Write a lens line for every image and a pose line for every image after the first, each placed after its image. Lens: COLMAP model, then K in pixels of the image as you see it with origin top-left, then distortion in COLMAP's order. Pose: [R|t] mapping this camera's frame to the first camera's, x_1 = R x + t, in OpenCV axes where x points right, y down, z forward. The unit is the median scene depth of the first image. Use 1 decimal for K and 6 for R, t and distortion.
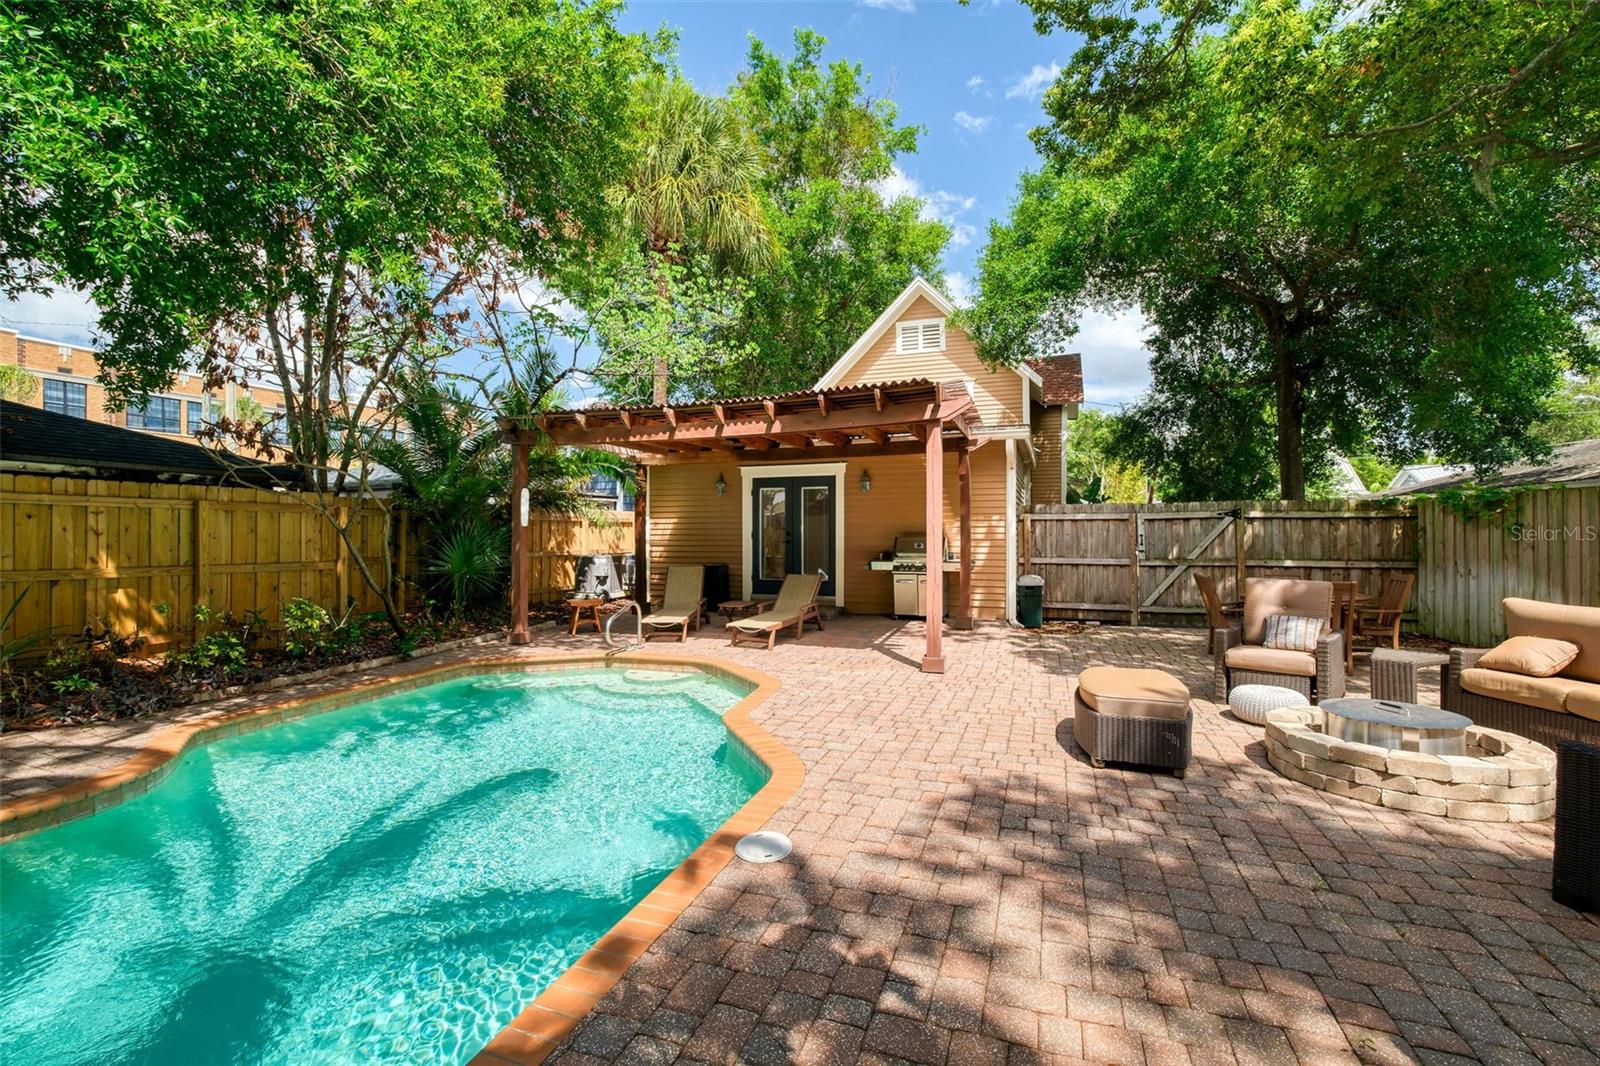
lens RADIAL K [[679.8, 0, 799.7], [0, 679.8, 527.9], [0, 0, 1]] dist [-0.003002, -0.001002]
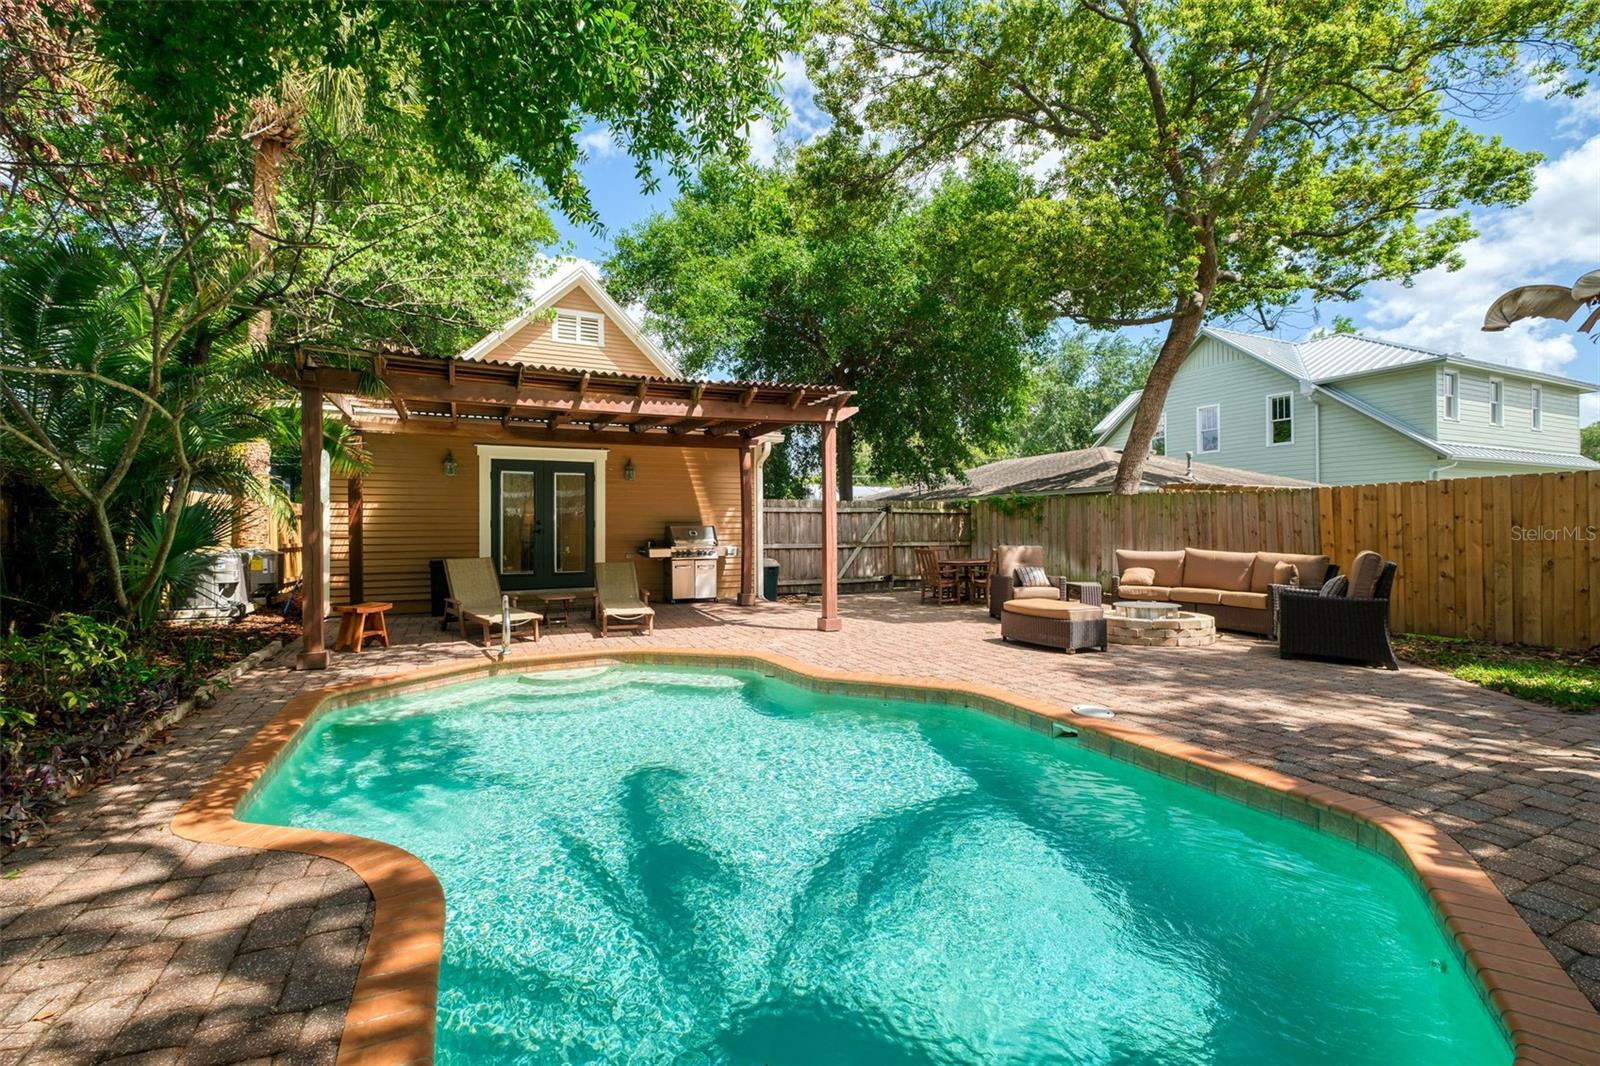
lens RADIAL K [[679.8, 0, 799.7], [0, 679.8, 527.9], [0, 0, 1]] dist [-0.003002, -0.001002]
pose [[0.718019, 0.002361, 0.696019, -0.475865], [0.001403, 0.999987, -0.004839, 0.024418], [-0.696022, 0.004452, 0.718007, 0.119784]]
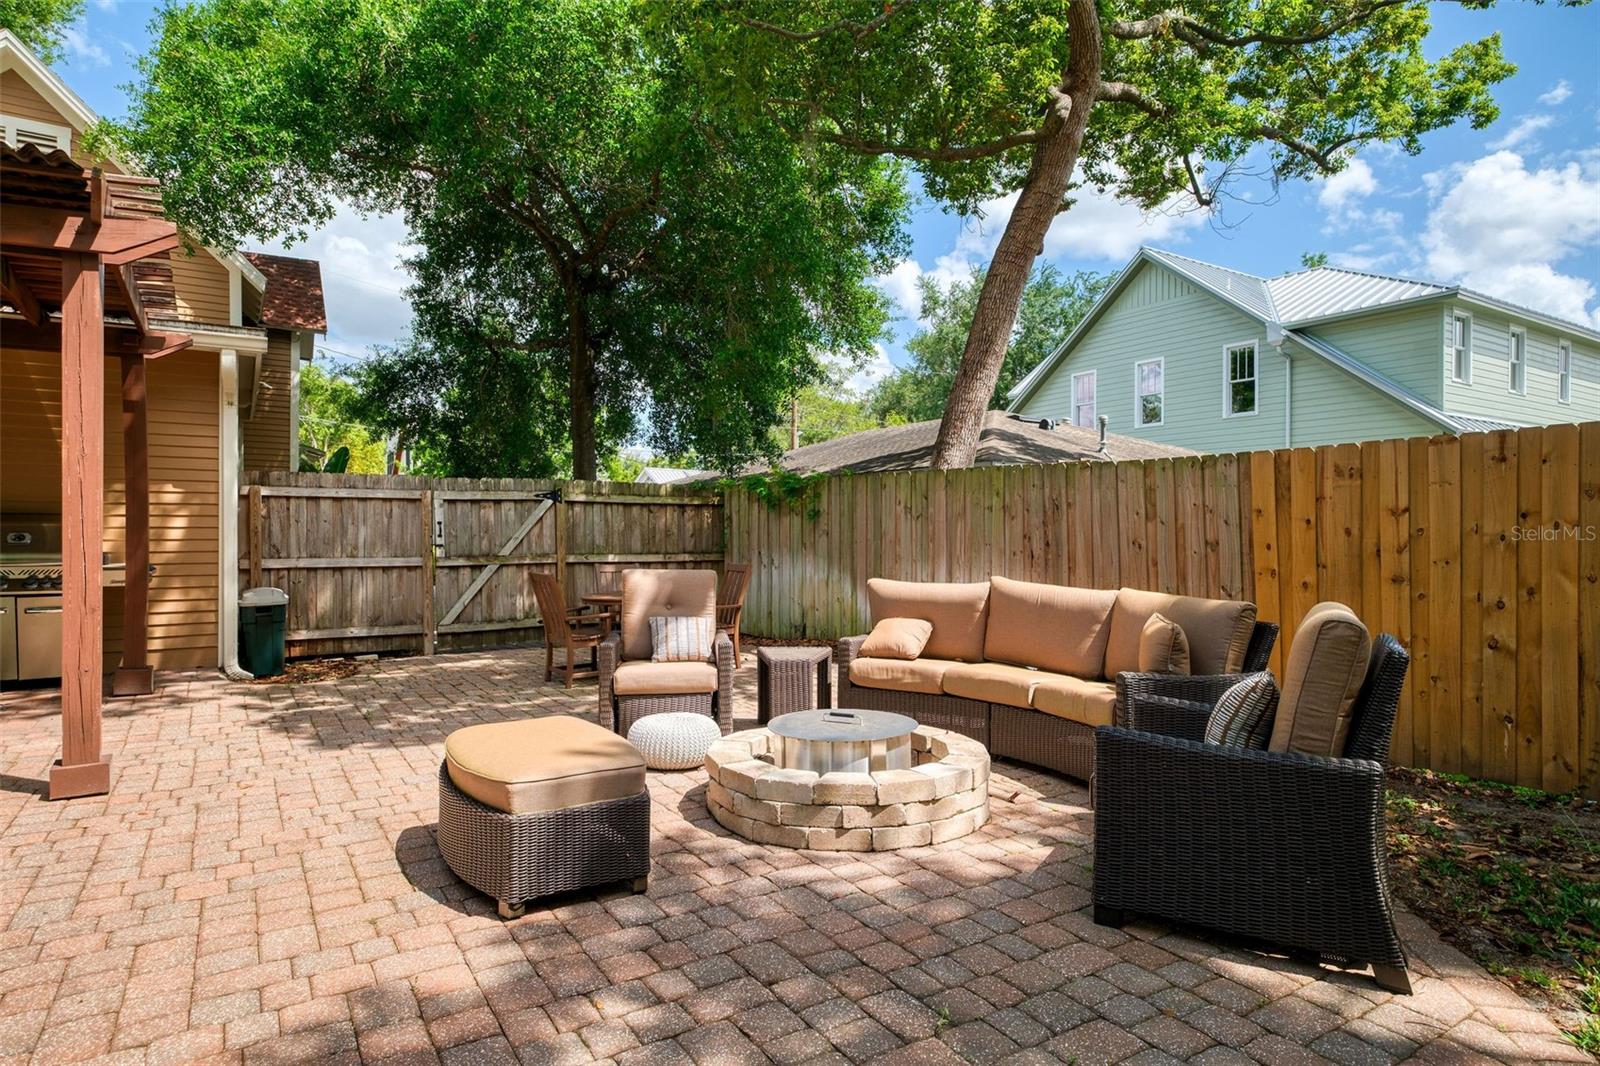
lens RADIAL K [[893.1, 0, 797.0], [0, 893.1, 537.6], [0, 0, 1]] dist [0.004492, -0.000315]
pose [[0.613699, -0.000029, 0.789540, 0.009442], [-0.005849, 0.999972, 0.004583, 0.020969], [-0.789518, -0.007431, 0.613682, 0.164064]]
